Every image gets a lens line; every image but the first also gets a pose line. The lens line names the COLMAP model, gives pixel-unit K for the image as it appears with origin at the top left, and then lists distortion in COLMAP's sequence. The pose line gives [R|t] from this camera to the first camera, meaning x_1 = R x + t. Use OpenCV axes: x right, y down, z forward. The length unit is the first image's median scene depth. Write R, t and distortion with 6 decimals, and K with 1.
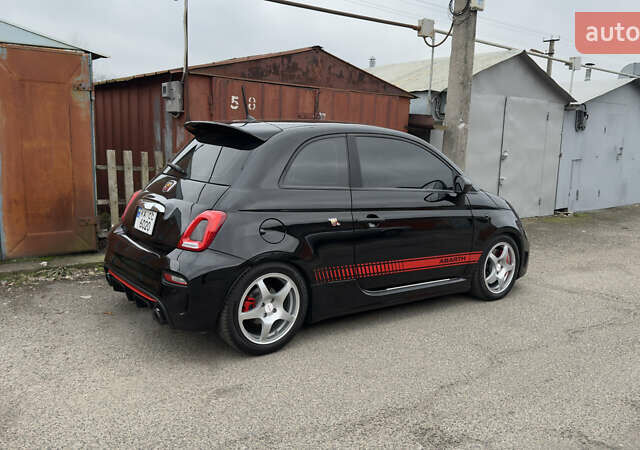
lens RADIAL K [[555.9, 0, 320.0], [0, 555.9, 225.0], [0, 0, 1]] dist [0.156394, -0.340809]
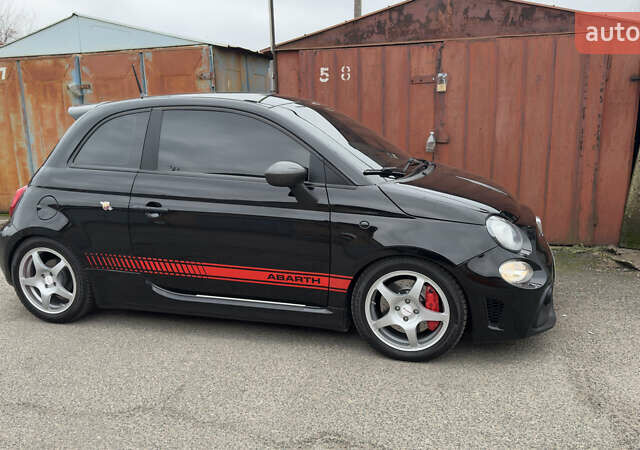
lens RADIAL K [[555.9, 0, 320.0], [0, 555.9, 225.0], [0, 0, 1]] dist [0.156394, -0.340809]
pose [[0.574820, 0.117156, -0.809849, 0.756671], [-0.080951, 0.992984, 0.086191, -0.063797], [0.814266, 0.016014, 0.580272, 0.567688]]
